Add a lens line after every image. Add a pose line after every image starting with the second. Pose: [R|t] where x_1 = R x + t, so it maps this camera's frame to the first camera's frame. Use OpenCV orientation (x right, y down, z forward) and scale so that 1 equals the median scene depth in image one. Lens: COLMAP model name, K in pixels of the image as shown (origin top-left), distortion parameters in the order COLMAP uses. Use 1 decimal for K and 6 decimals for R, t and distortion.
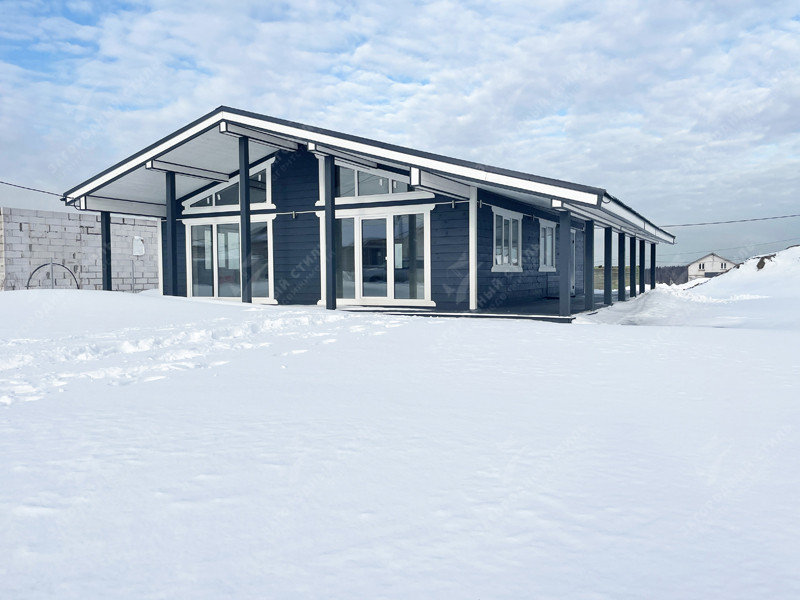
lens RADIAL K [[618.1, 0, 403.9], [0, 618.1, 295.3], [0, 0, 1]] dist [0.104254, -0.139876]
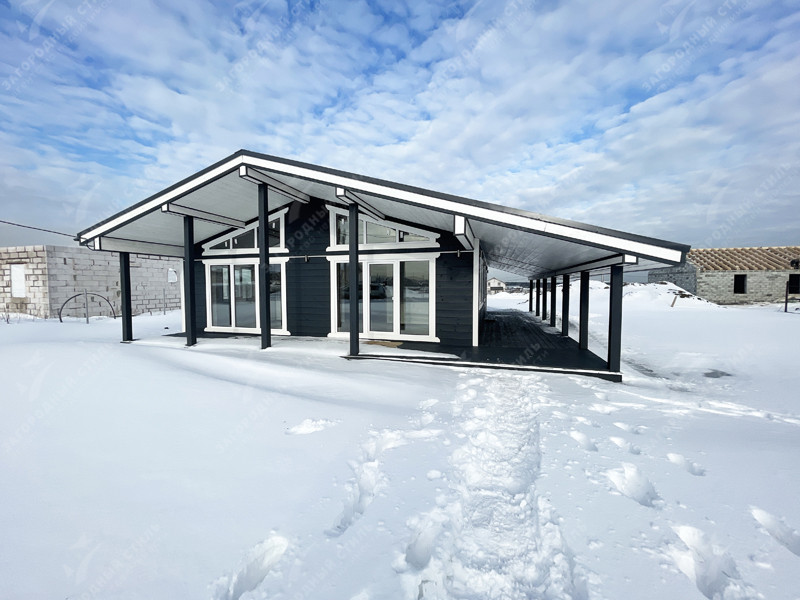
lens RADIAL K [[323.3, 0, 397.3], [0, 323.3, 298.7], [0, 0, 1]] dist [-0.000581, 0.000489]
pose [[0.983020, -0.000623, 0.183498, -0.121818], [-0.000508, 0.999981, 0.006117, -0.059281], [-0.183499, -0.006106, 0.983001, 0.384947]]
